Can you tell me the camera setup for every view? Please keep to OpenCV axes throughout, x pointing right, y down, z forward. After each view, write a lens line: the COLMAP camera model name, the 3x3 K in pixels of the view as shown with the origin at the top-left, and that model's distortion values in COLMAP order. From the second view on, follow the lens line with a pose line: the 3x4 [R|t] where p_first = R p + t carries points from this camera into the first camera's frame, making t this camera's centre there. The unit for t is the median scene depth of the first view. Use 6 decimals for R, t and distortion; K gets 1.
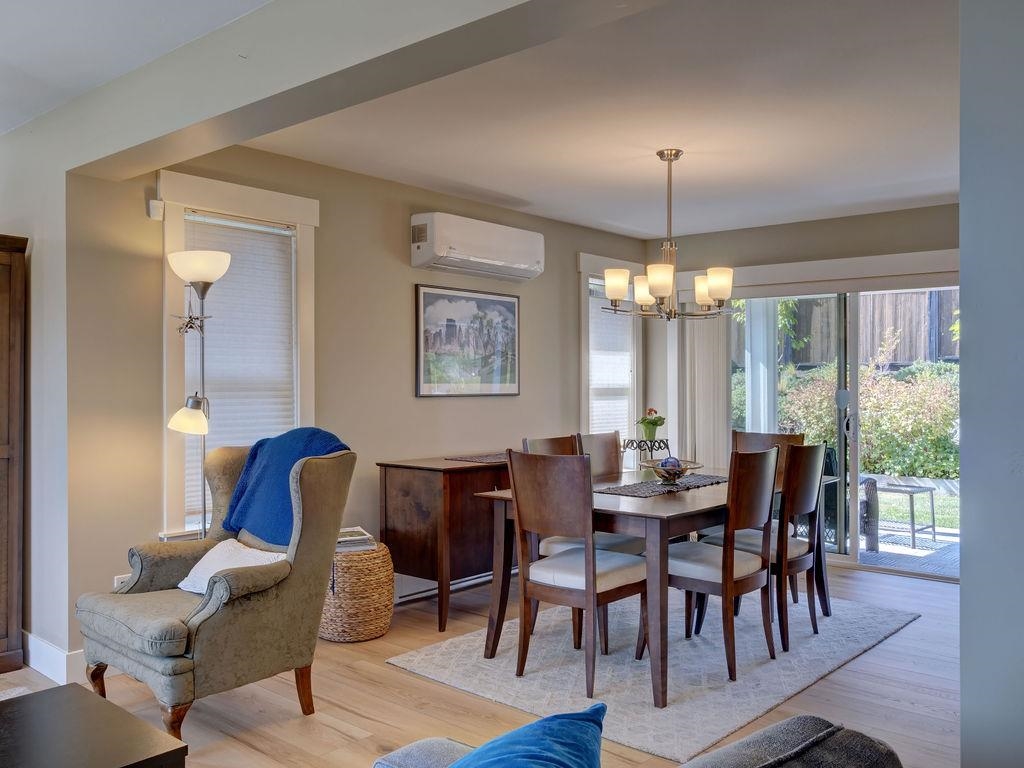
lens RADIAL K [[809.1, 0, 492.9], [0, 809.1, 384.8], [0, 0, 1]] dist [0.012947, 0.001640]
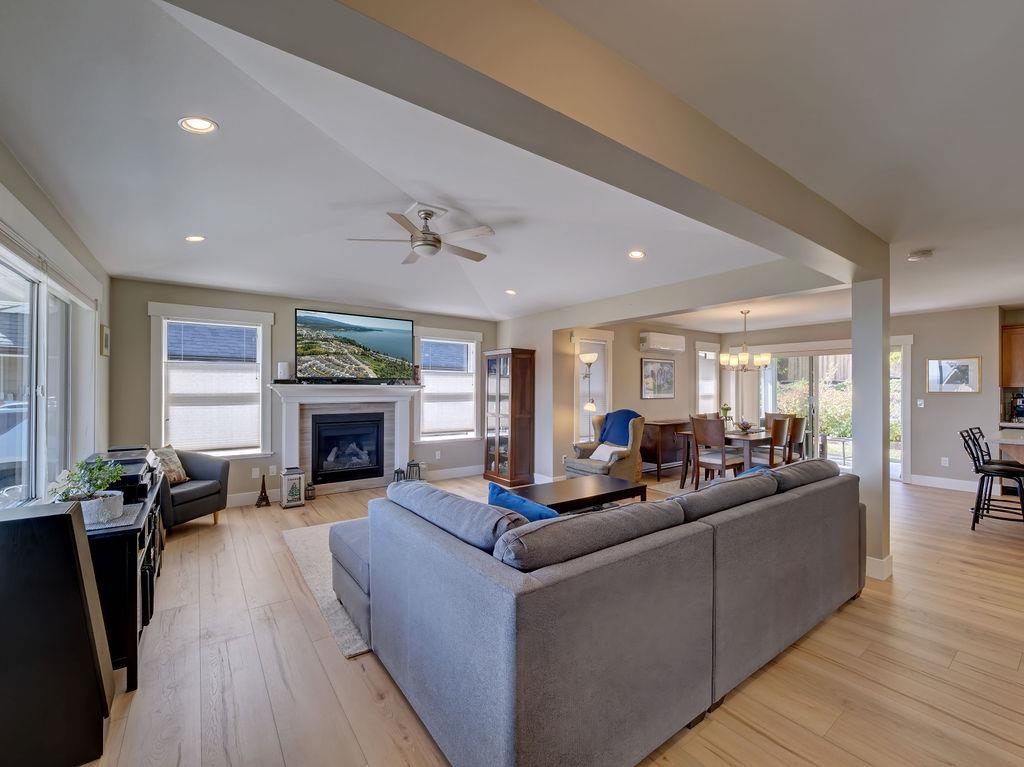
lens RADIAL K [[438.9, 0, 512.0], [0, 438.9, 383.5], [0, 0, 1]] dist [-0.001285, -0.000266]
pose [[0.984656, -0.002859, -0.174482, -0.283204], [0.000563, 0.999913, -0.013208, -0.019226], [0.174505, 0.012907, 0.984572, -0.574078]]
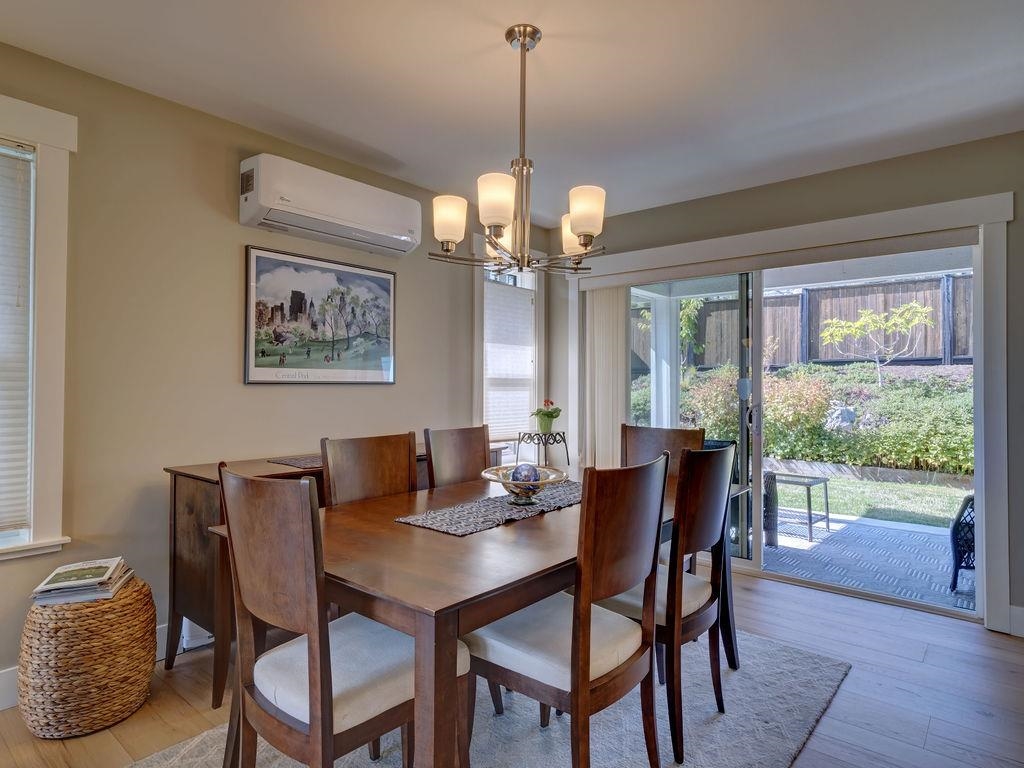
lens RADIAL K [[601.9, 0, 536.4], [0, 601.9, 383.7], [0, 0, 1]] dist [0.002682, 0.001129]
pose [[0.995237, 0.003743, 0.097412, 0.146572], [-0.003492, 0.999990, -0.002752, 0.016677], [-0.097421, 0.002399, 0.995240, 0.389580]]
